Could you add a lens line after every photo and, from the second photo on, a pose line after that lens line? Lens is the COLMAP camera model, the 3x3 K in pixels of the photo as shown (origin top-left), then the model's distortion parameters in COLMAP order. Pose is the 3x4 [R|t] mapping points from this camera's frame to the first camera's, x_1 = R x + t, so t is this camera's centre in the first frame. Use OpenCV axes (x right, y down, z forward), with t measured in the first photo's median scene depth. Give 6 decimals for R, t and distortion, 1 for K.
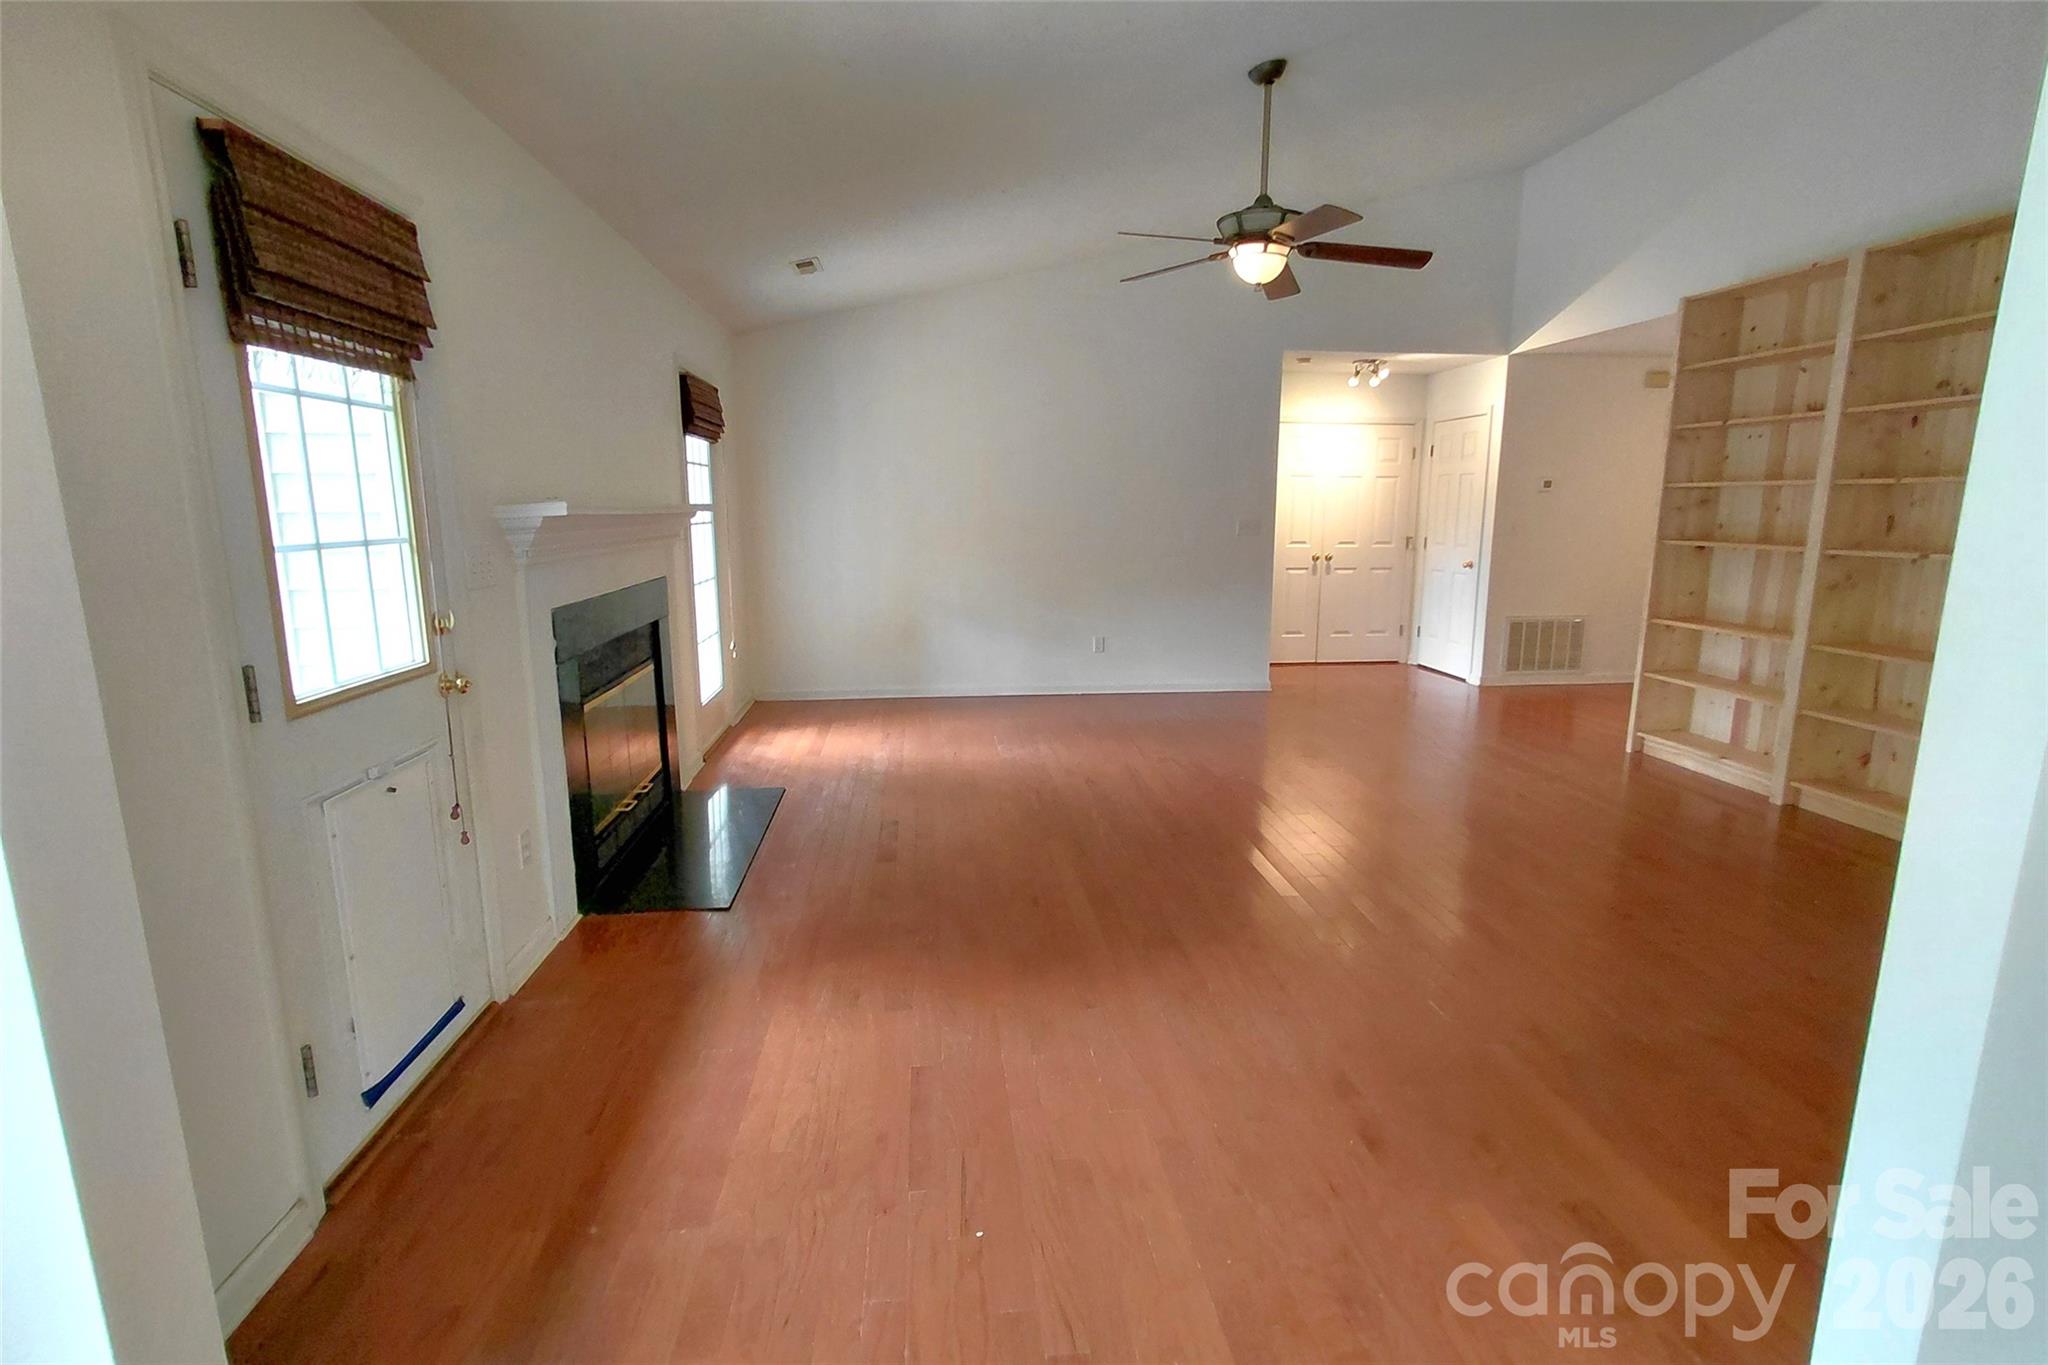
lens RADIAL K [[940.6, 0, 1029.9], [0, 940.6, 680.8], [0, 0, 1]] dist [-0.003205, 0.002008]
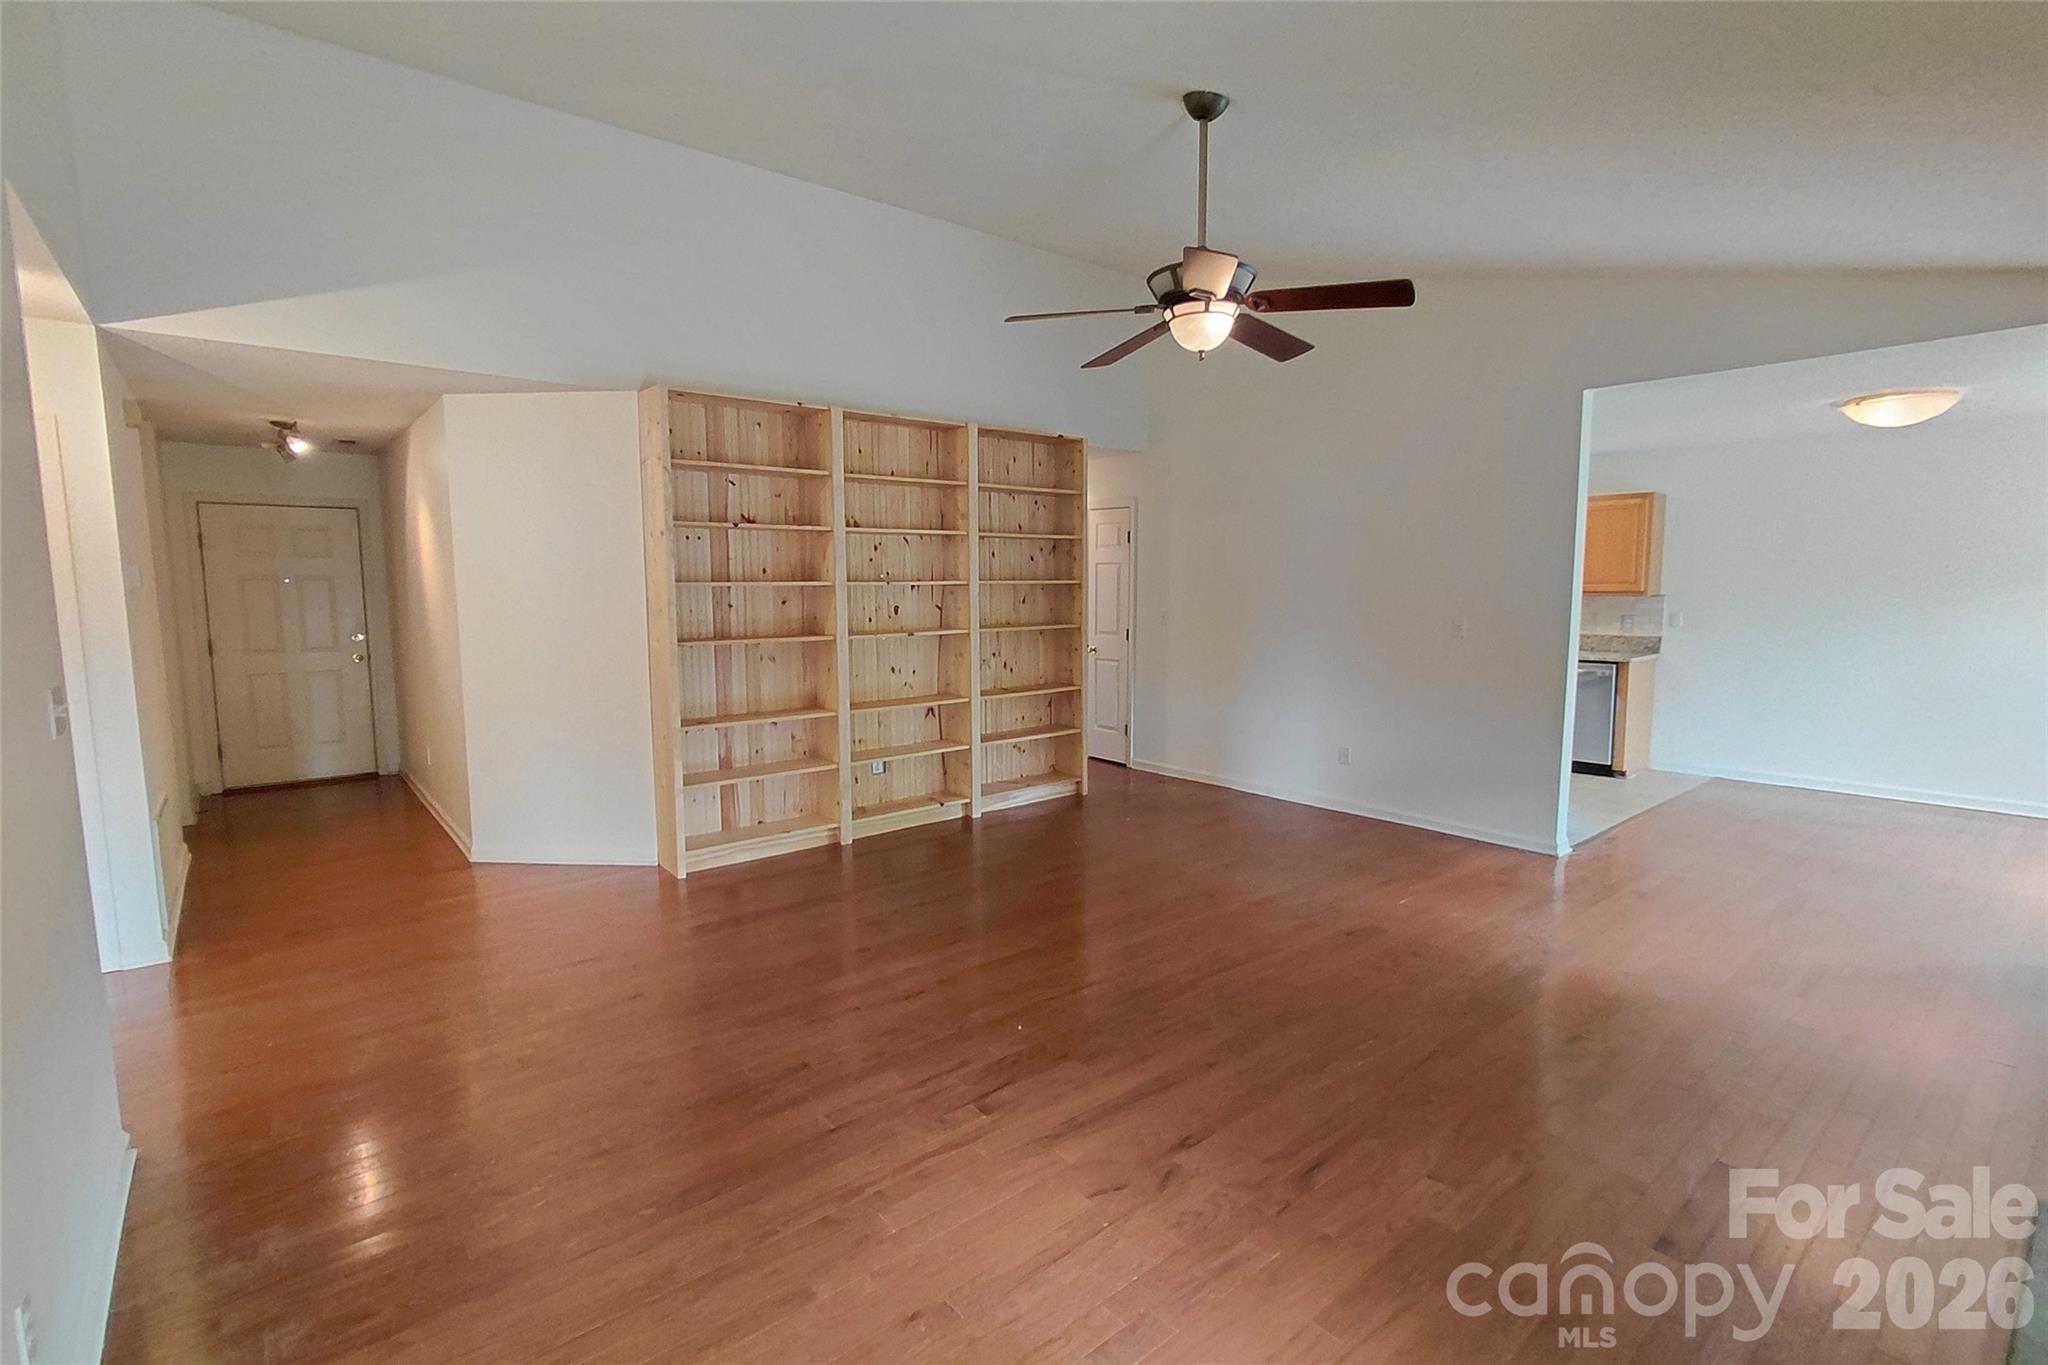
lens RADIAL K [[940.6, 0, 1032.5], [0, 940.6, 686.1], [0, 0, 1]] dist [-0.003205, 0.002008]
pose [[-0.557198, -0.092081, 0.825259, -0.297773], [0.158242, 0.963845, 0.214386, -0.264474], [-0.815163, 0.250046, -0.522481, 1.266469]]
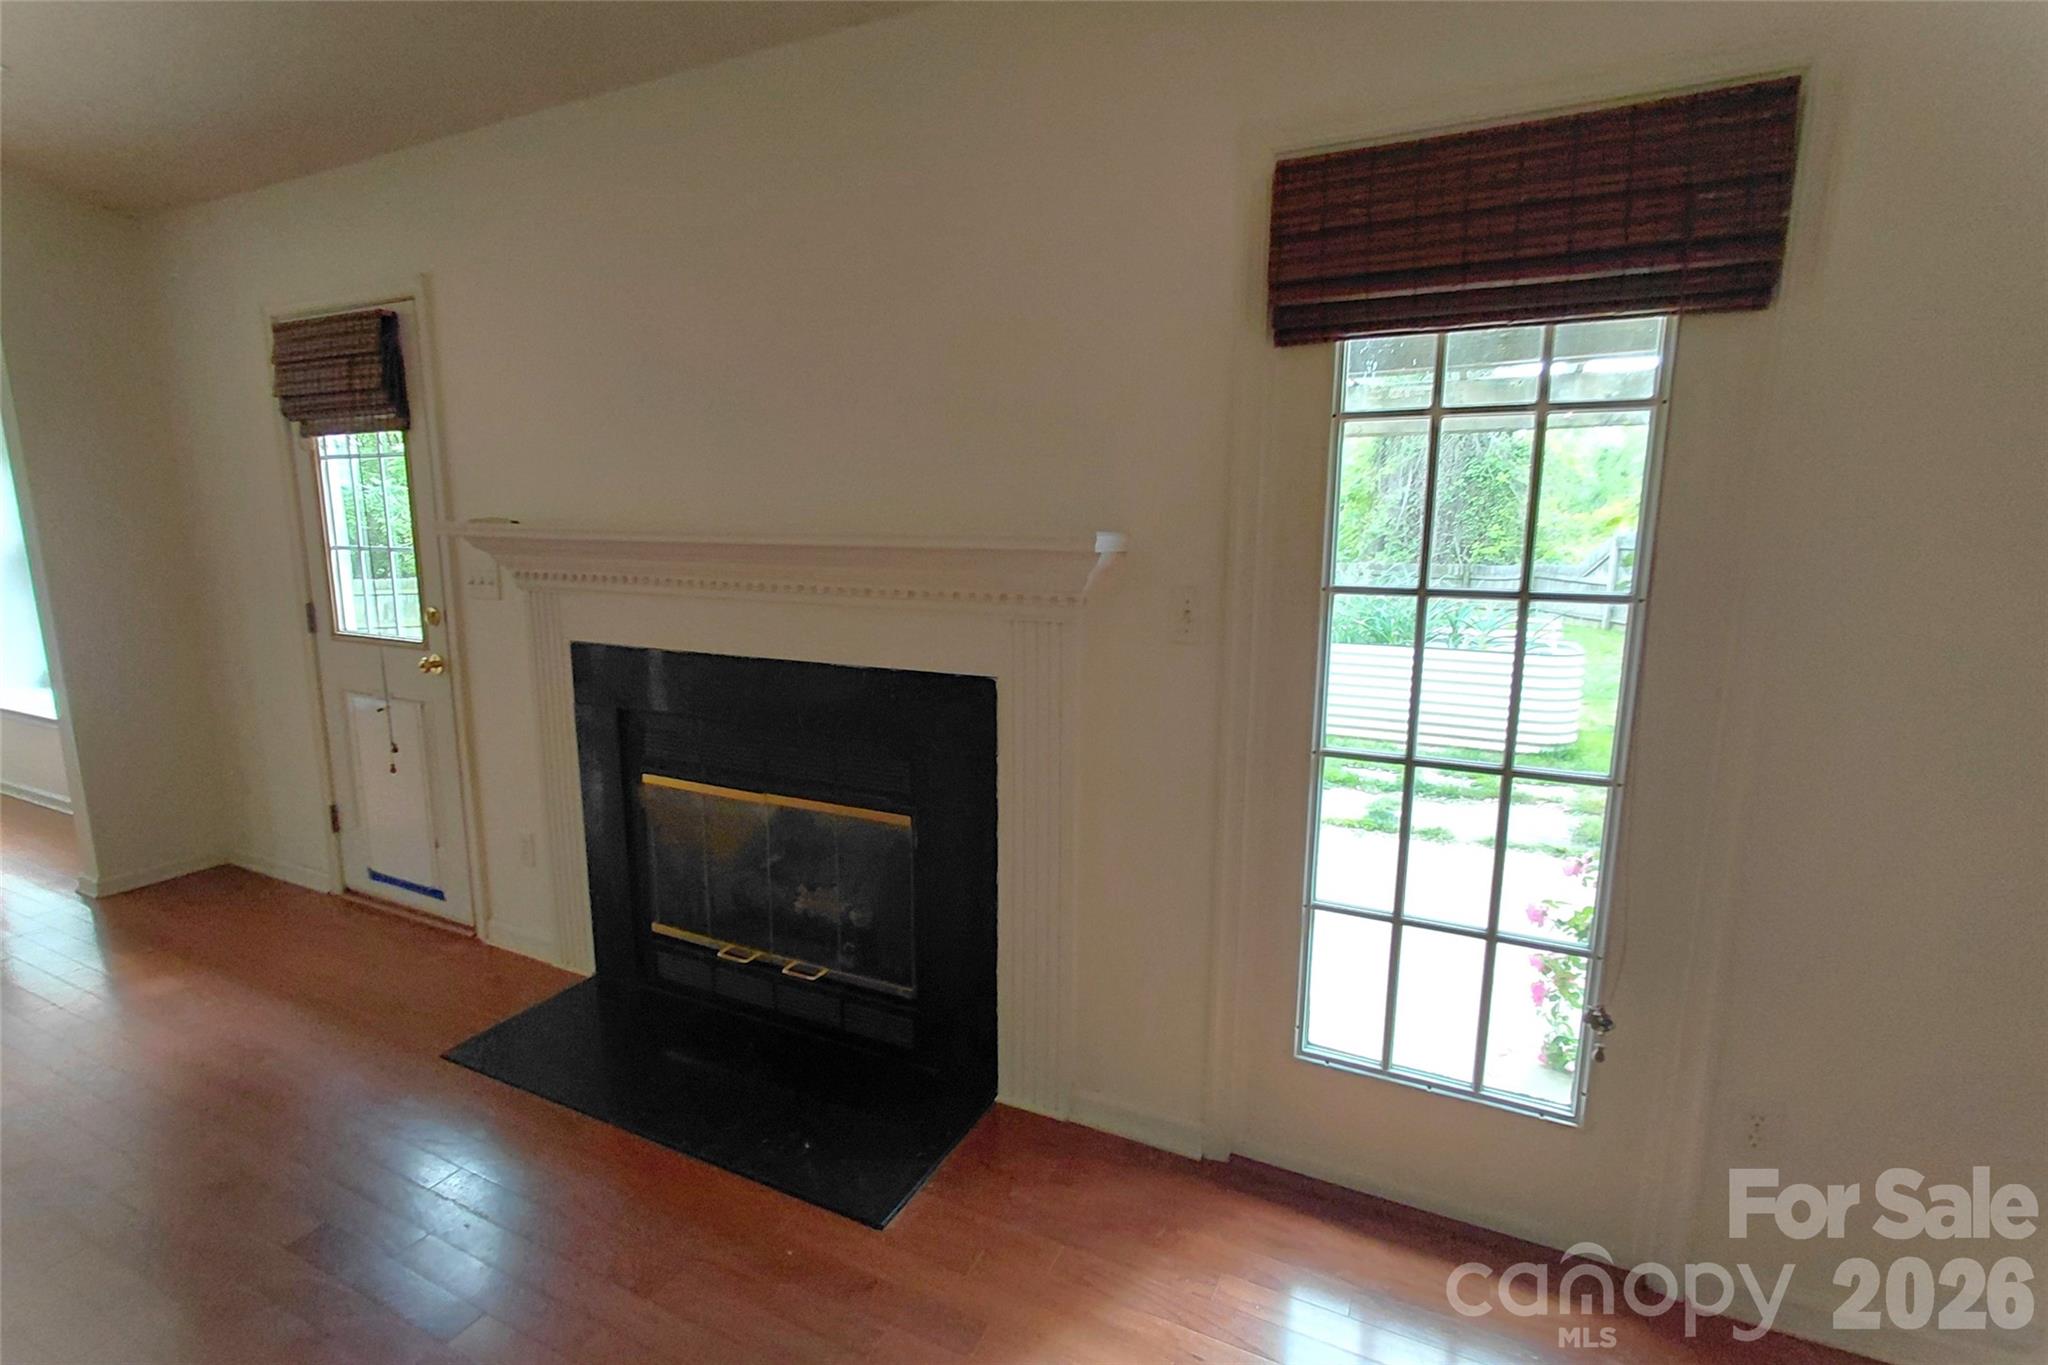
lens RADIAL K [[940.6, 0, 1017.5], [0, 940.6, 689.5], [0, 0, 1]] dist [-0.003205, 0.002008]
pose [[-0.540895, 0.137158, -0.829832, 0.009139], [-0.164478, 0.950317, 0.264282, -0.213888], [0.824851, 0.279438, -0.491462, 1.136234]]
